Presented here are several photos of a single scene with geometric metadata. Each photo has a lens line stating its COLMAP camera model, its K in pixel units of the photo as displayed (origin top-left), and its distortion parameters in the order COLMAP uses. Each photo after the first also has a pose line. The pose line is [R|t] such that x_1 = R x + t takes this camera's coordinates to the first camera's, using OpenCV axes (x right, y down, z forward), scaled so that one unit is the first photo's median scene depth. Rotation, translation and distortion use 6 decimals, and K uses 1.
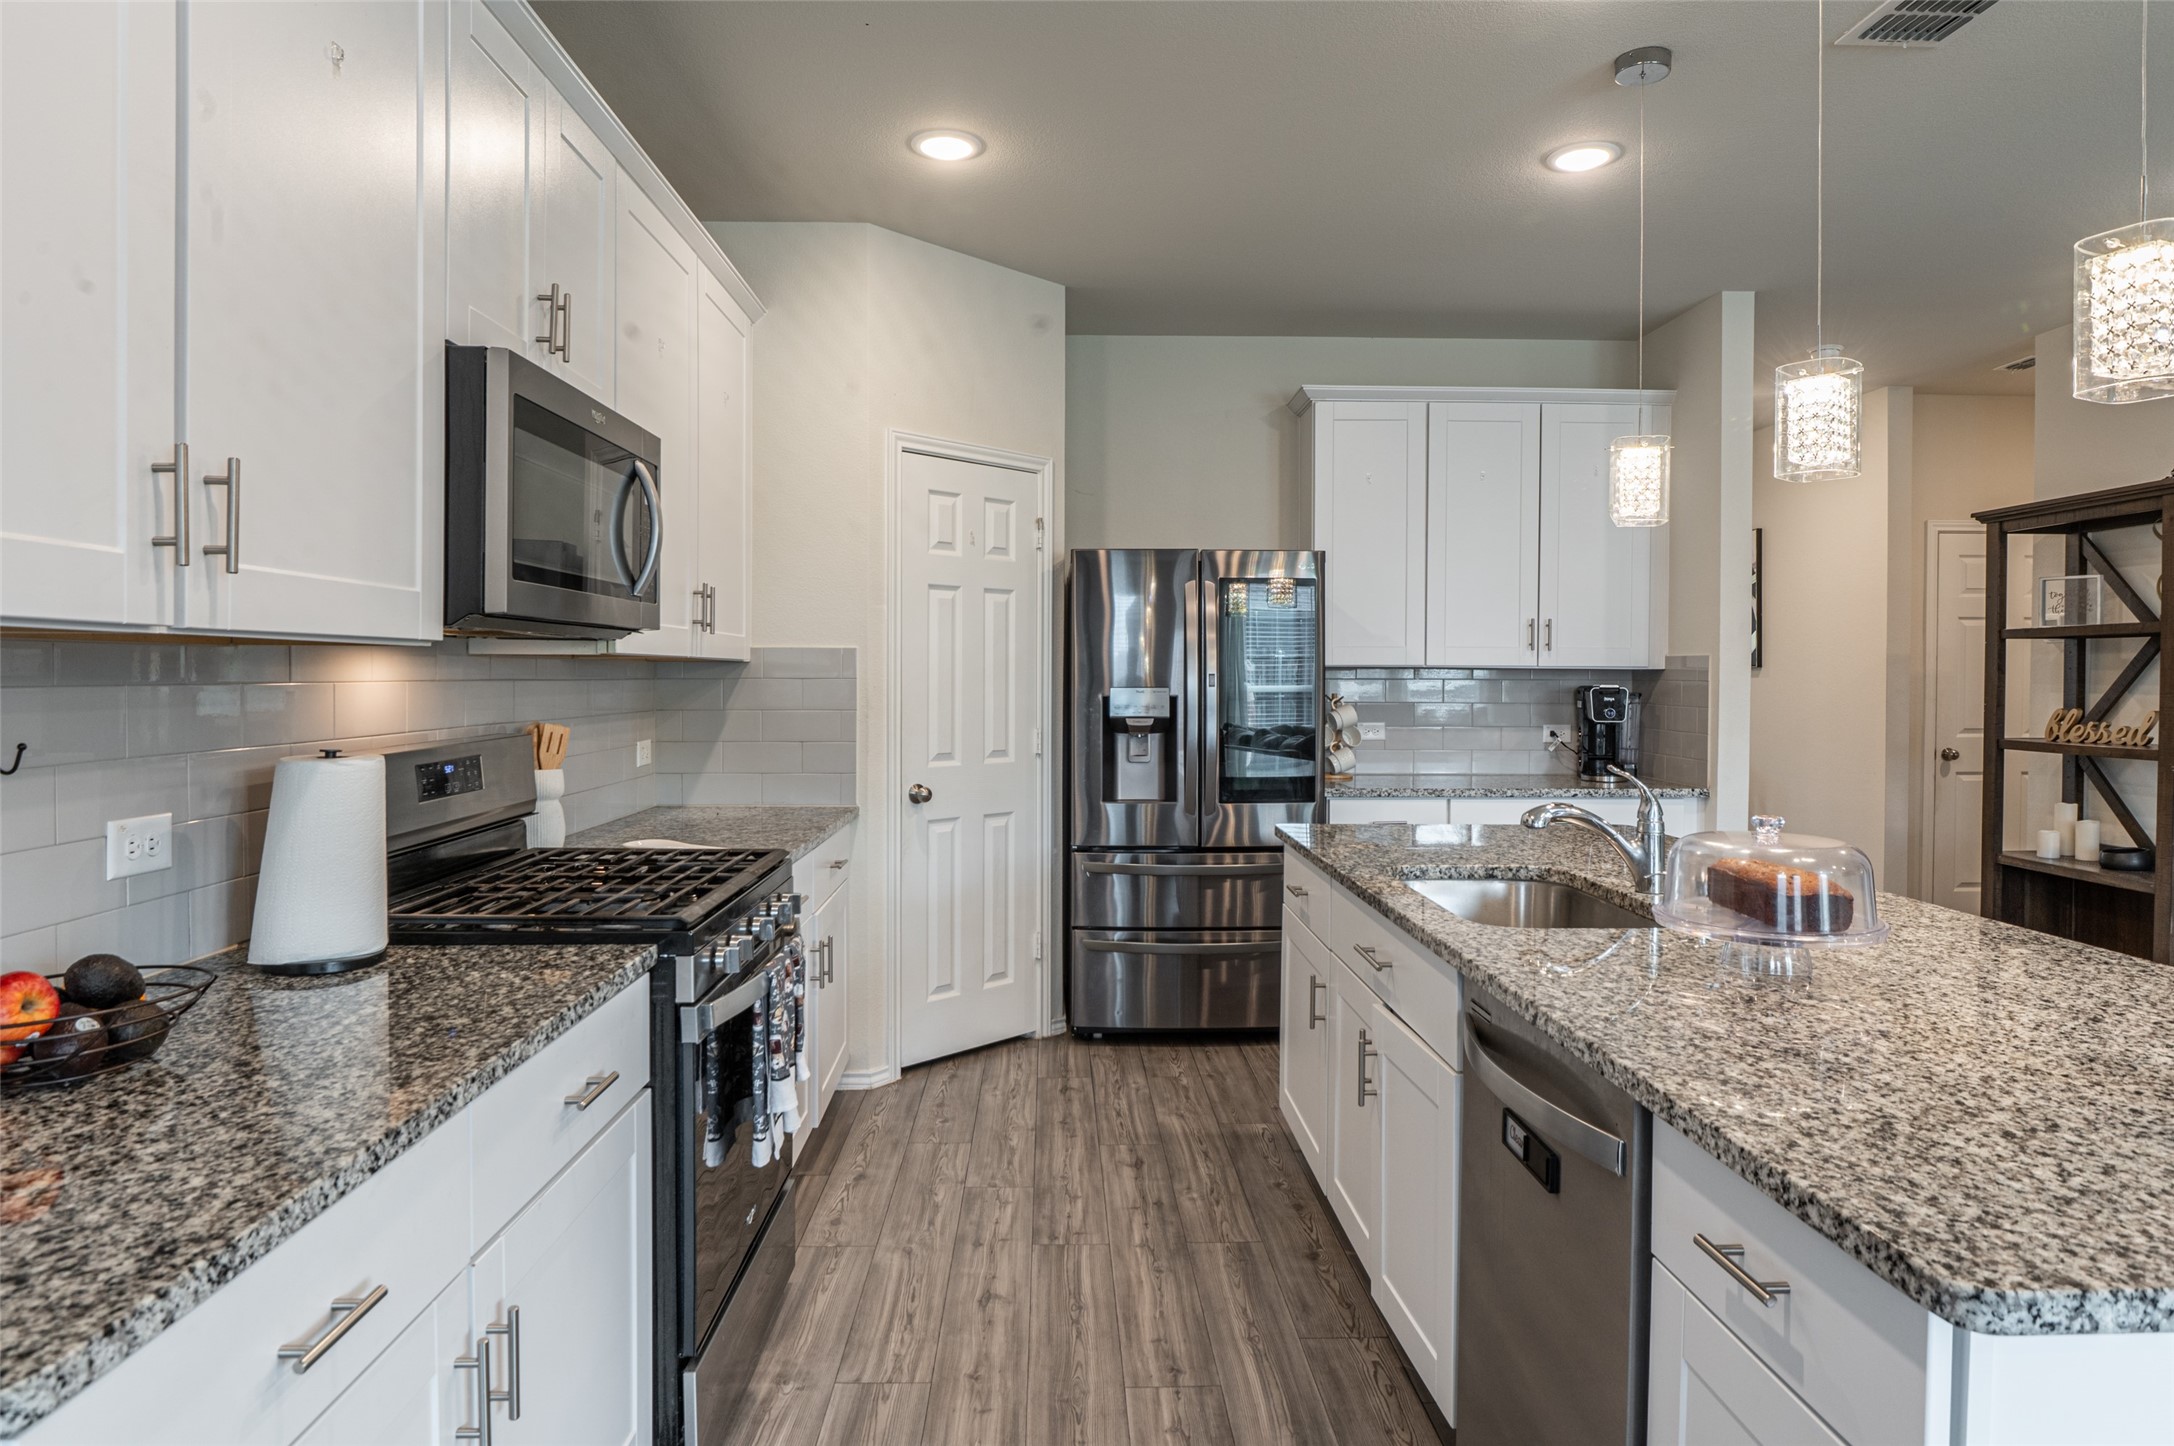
lens RADIAL K [[1287.0, 0, 1100.3], [0, 1287.0, 712.6], [0, 0, 1]] dist [-0.003041, -0.000657]
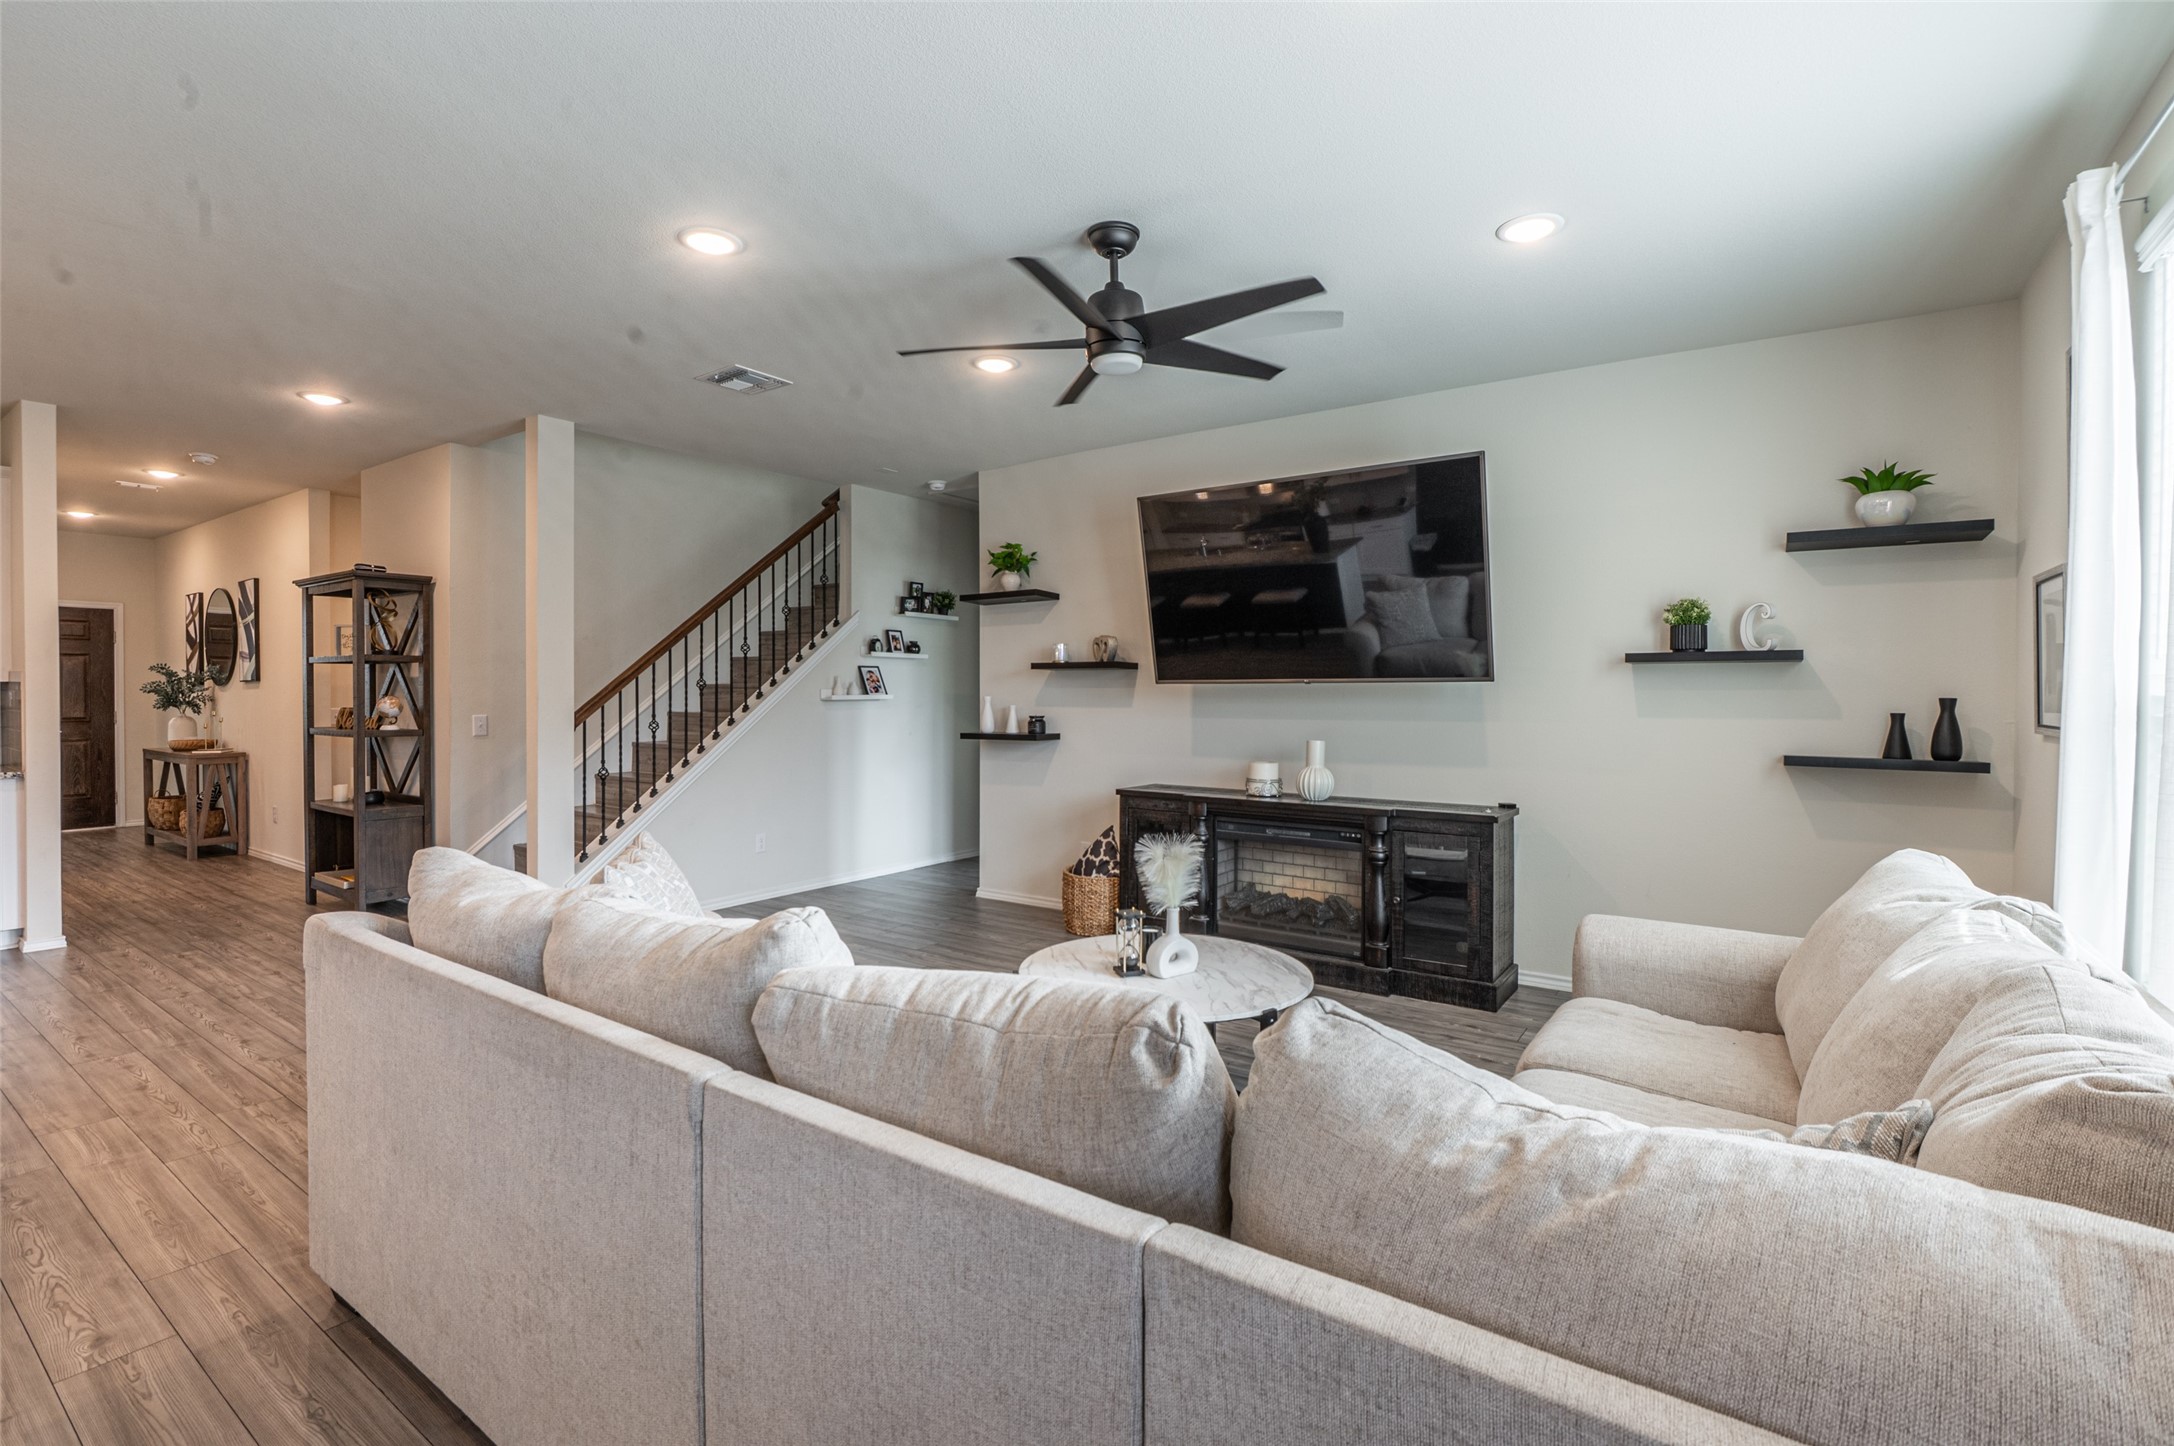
lens RADIAL K [[984.1, 0, 1089.5], [0, 984.1, 702.8], [0, 0, 1]] dist [-0.009476, -0.004604]
pose [[0.607701, -0.011648, 0.794081, 0.338739], [0.022586, 0.999741, -0.002620, 0.014843], [-0.793845, 0.019527, 0.607807, -0.466755]]
